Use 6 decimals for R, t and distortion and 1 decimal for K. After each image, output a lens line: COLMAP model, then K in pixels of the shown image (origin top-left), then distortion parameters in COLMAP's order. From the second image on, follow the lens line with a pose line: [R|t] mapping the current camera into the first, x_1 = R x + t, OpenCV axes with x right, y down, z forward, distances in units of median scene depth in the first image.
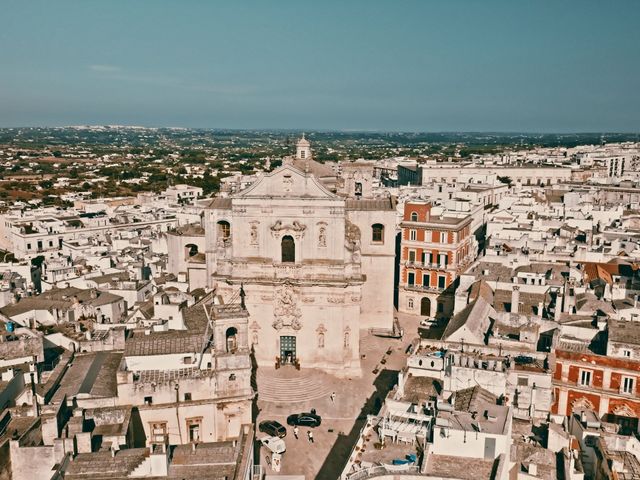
lens RADIAL K [[573.9, 0, 329.7], [0, 573.9, 238.2], [0, 0, 1]] dist [-0.010764, 0.022264]
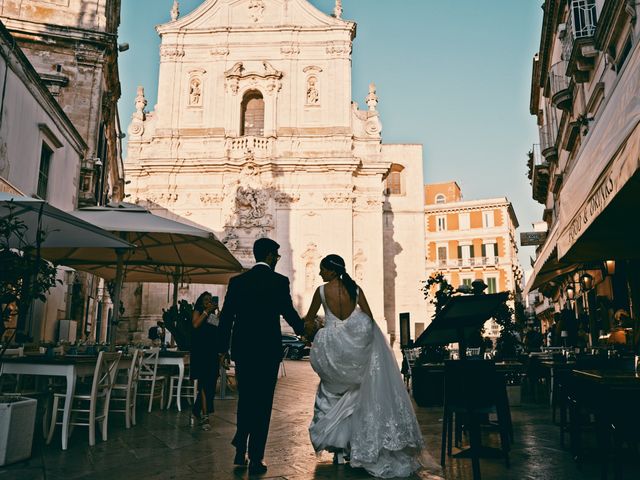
lens RADIAL K [[573.9, 0, 329.7], [0, 573.9, 238.2], [0, 0, 1]] dist [-0.010764, 0.022264]
pose [[0.999240, -0.003043, 0.038860, -0.018413], [0.017213, 0.928928, -0.369861, 0.350412], [-0.034973, 0.370248, 0.928274, 0.507918]]
